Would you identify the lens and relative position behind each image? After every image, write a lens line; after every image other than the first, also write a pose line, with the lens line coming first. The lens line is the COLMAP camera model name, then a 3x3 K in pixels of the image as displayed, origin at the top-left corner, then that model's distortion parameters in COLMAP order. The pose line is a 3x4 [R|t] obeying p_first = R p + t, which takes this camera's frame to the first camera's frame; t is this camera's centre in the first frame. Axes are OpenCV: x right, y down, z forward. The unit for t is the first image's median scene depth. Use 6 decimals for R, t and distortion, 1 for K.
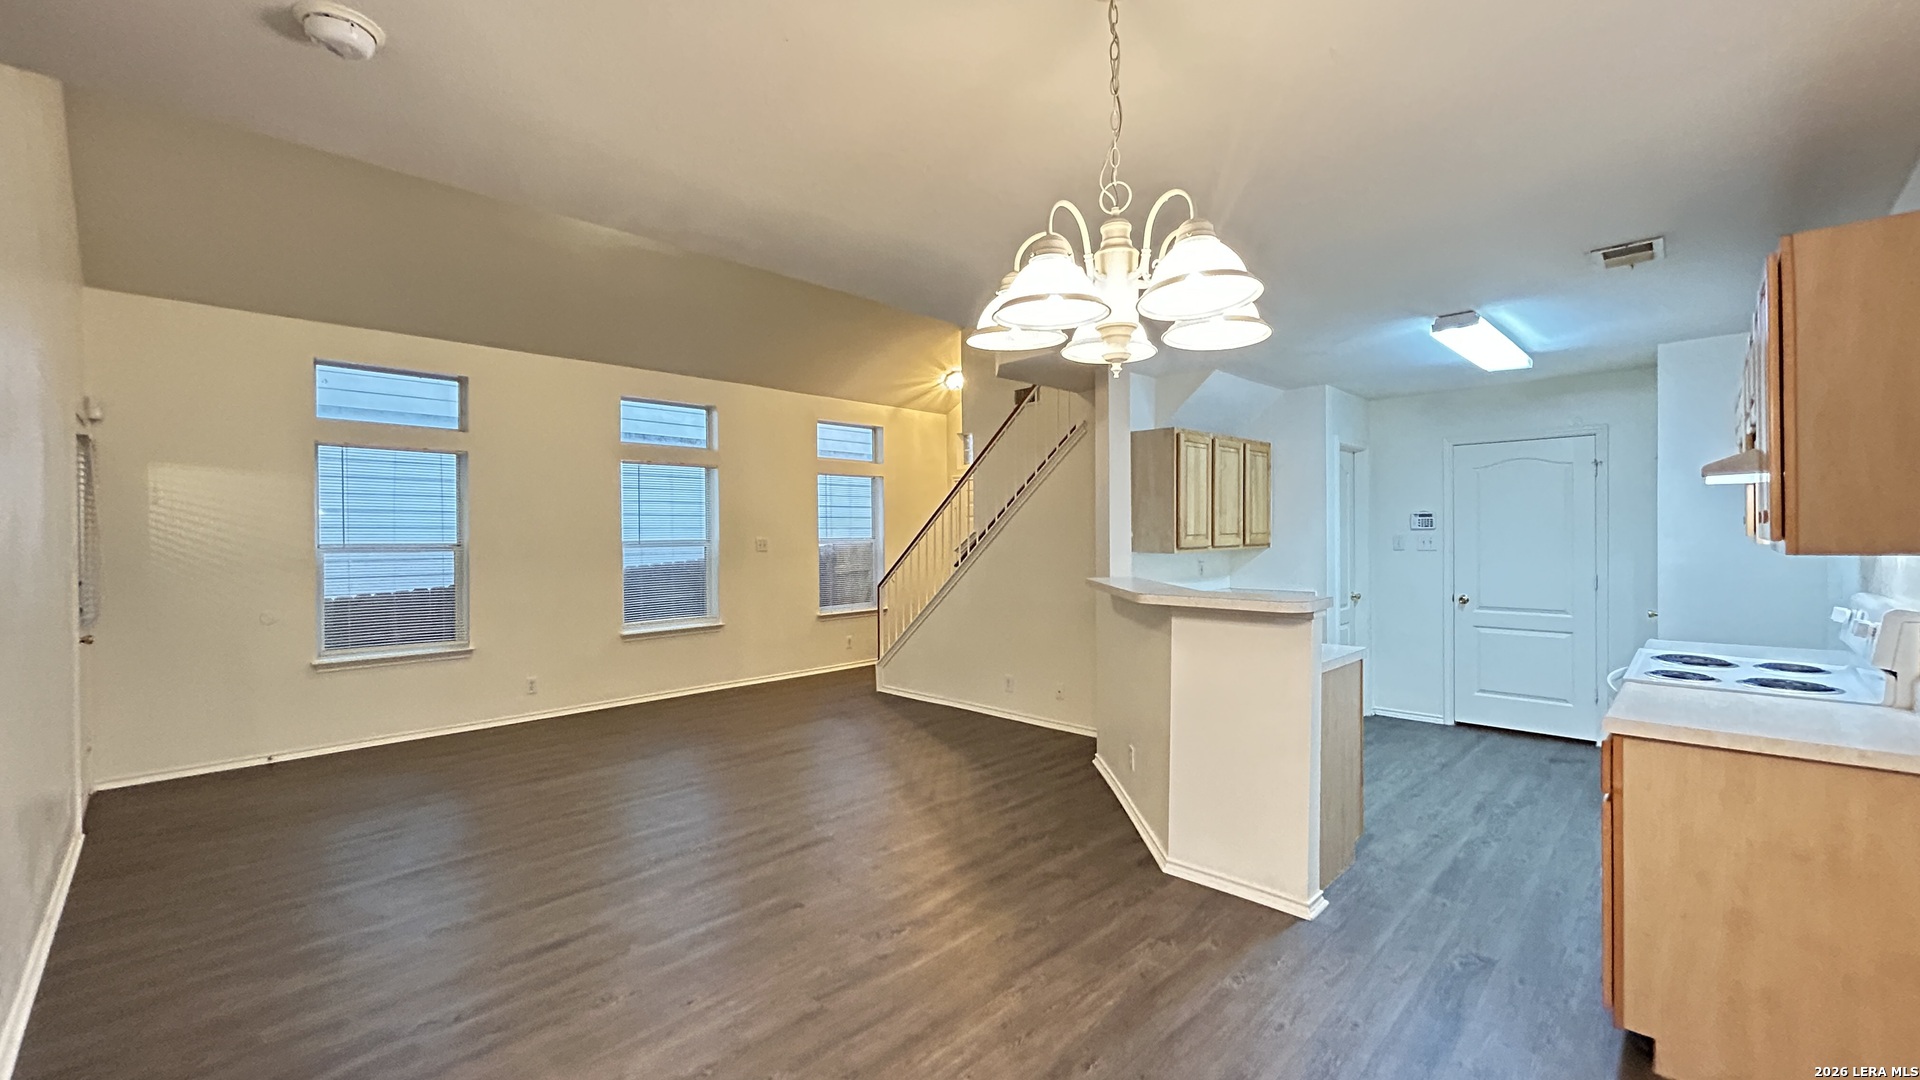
lens RADIAL K [[773.0, 0, 964.4], [0, 773.0, 541.2], [0, 0, 1]] dist [-0.000537, 0.001167]
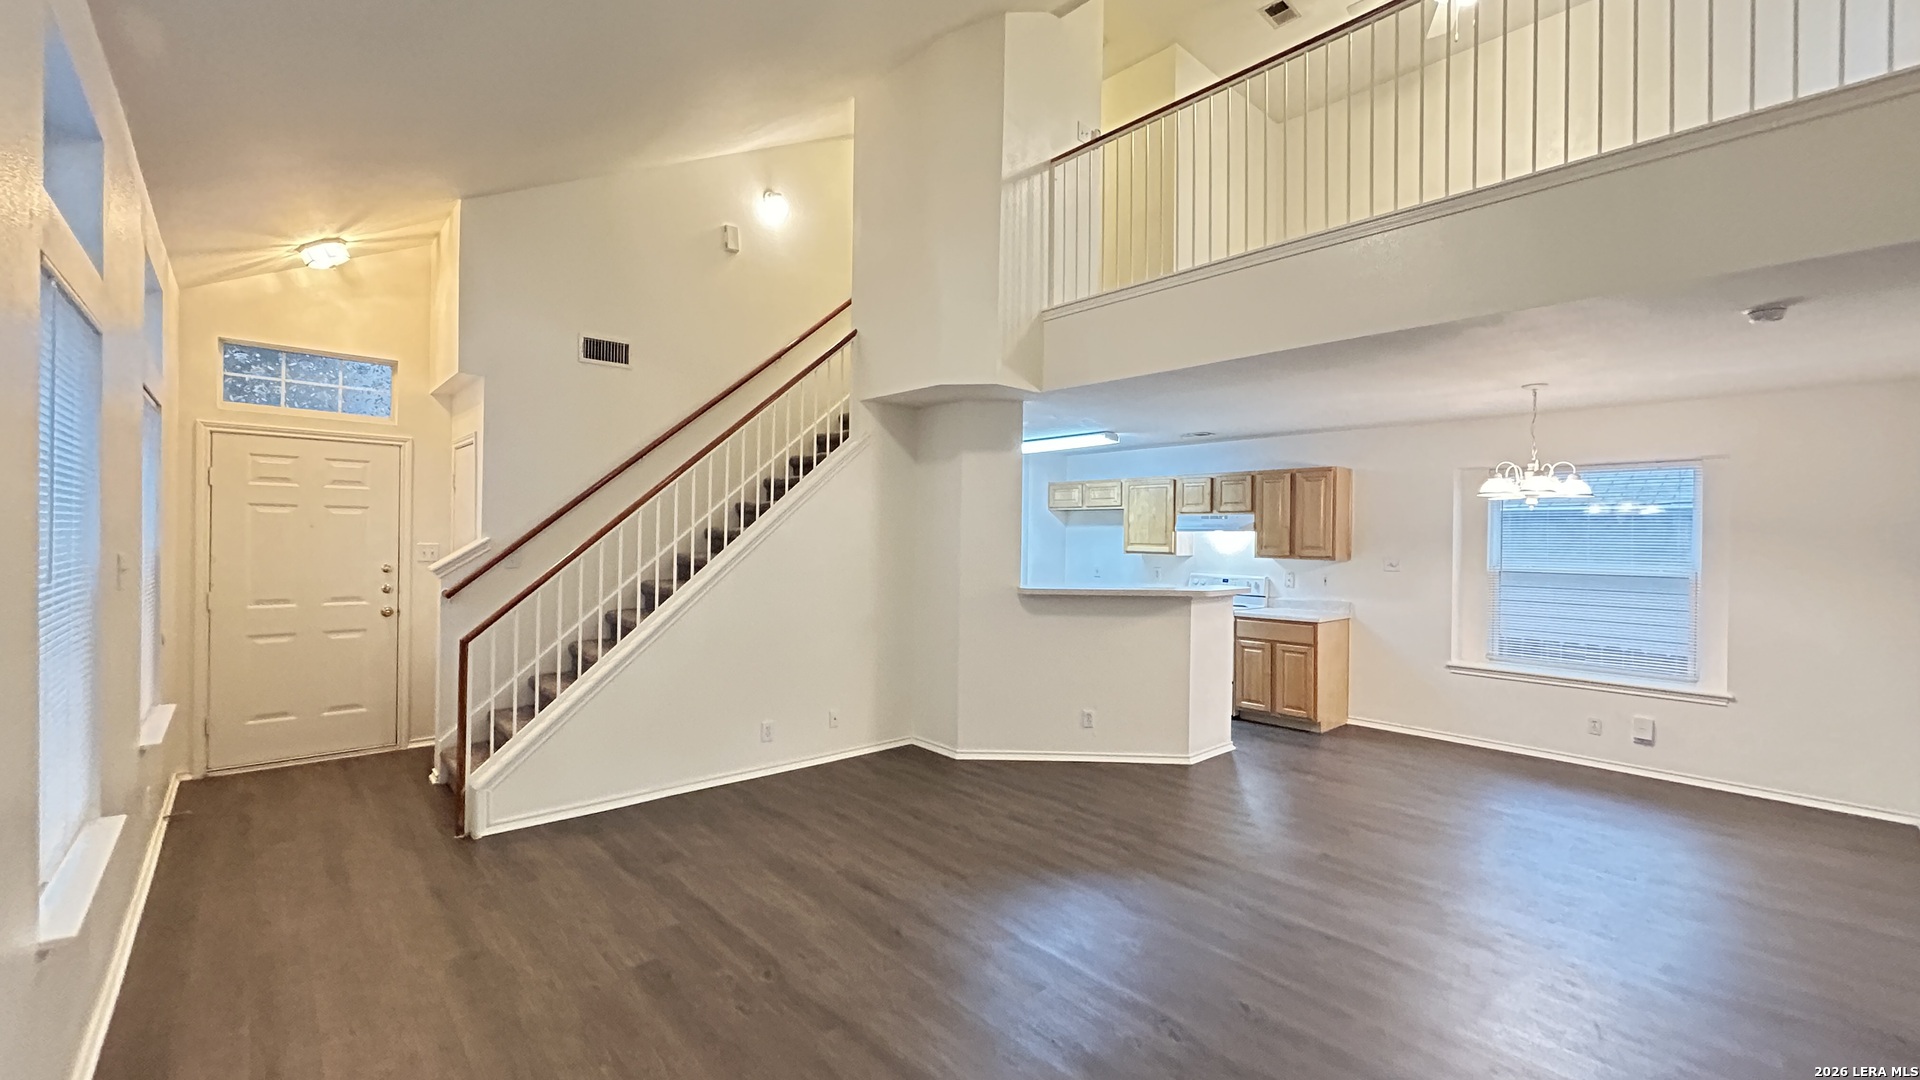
lens RADIAL K [[773.0, 0, 969.5], [0, 773.0, 536.9], [0, 0, 1]] dist [-0.000537, 0.001167]
pose [[0.060228, 0.007009, 0.998160, -0.720947], [-0.006384, 0.999958, -0.006637, -0.014762], [-0.998164, -0.005973, 0.060270, 0.723150]]
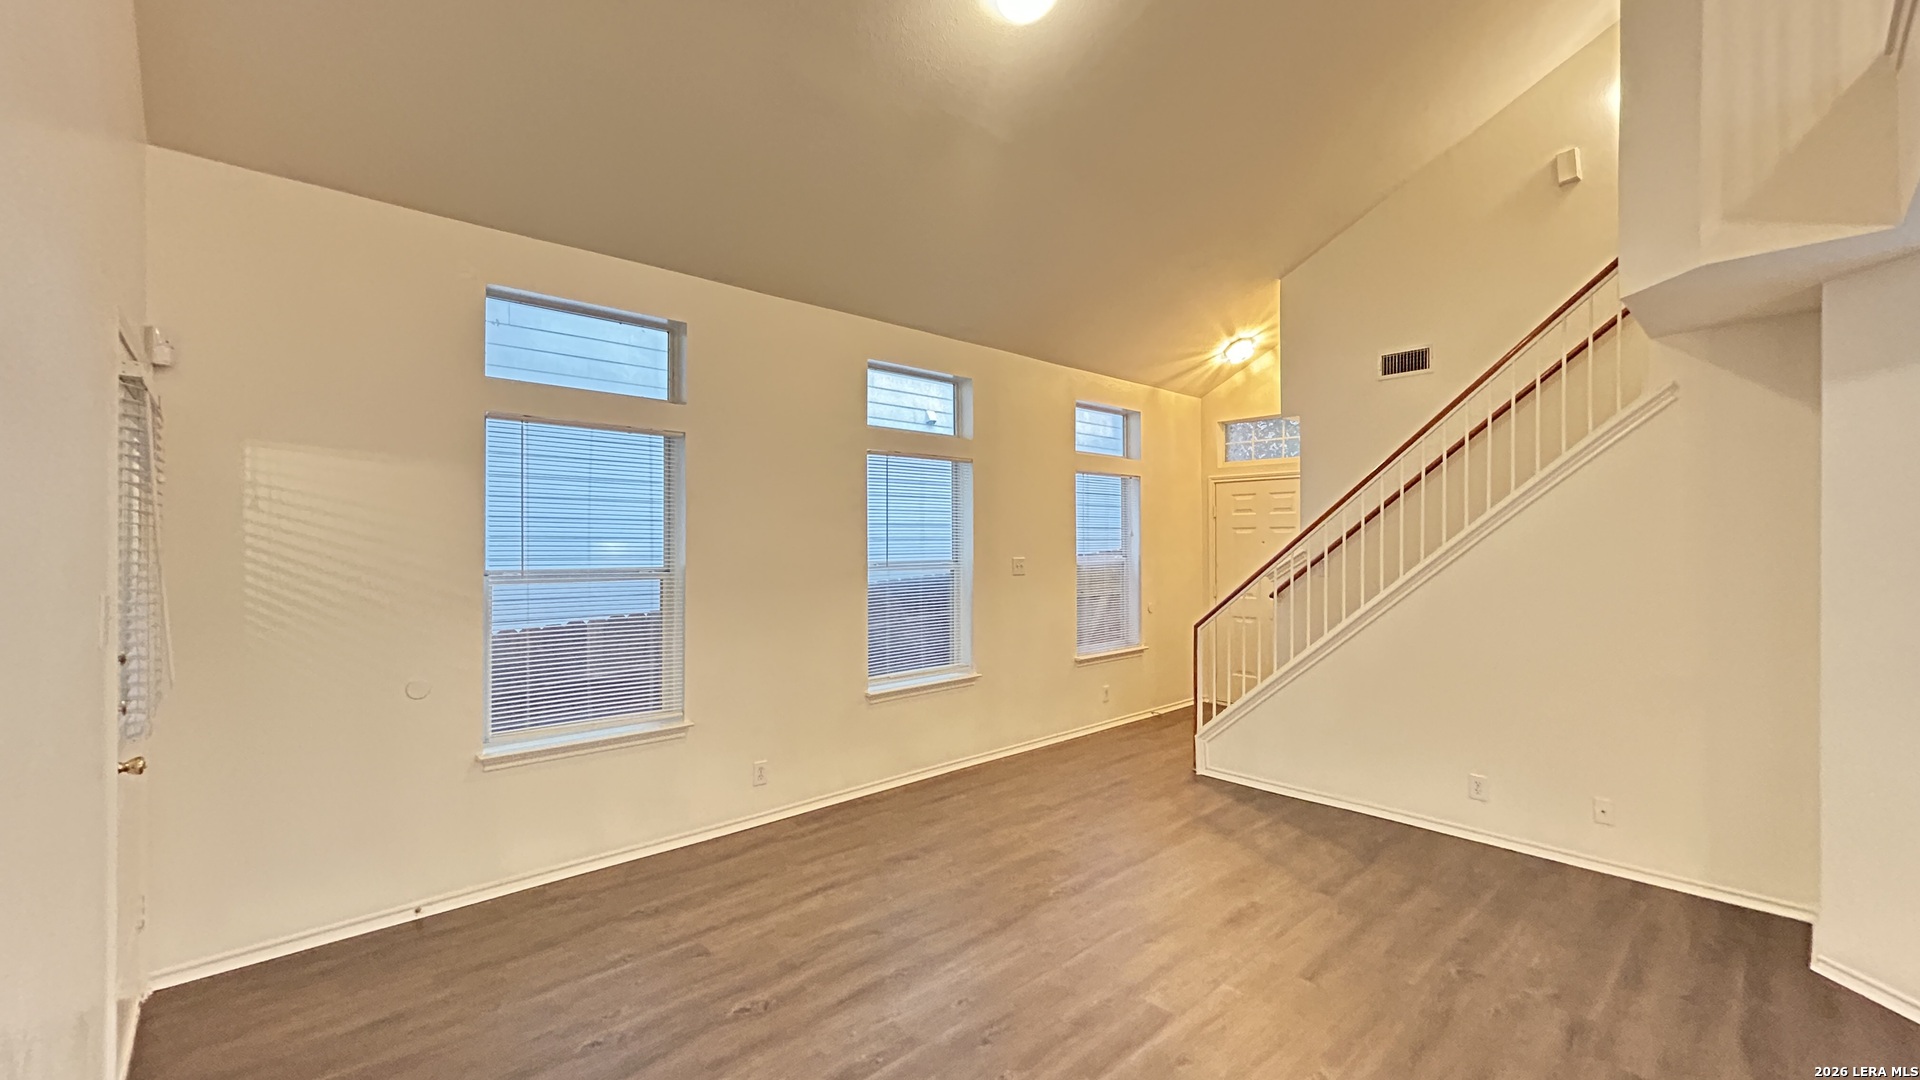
lens RADIAL K [[773.0, 0, 965.8], [0, 773.0, 541.7], [0, 0, 1]] dist [-0.000537, 0.001167]
pose [[0.998729, 0.007501, -0.049846, -0.339314], [-0.007865, 0.999944, -0.007100, -0.015966], [0.049790, 0.007483, 0.998732, 0.313326]]
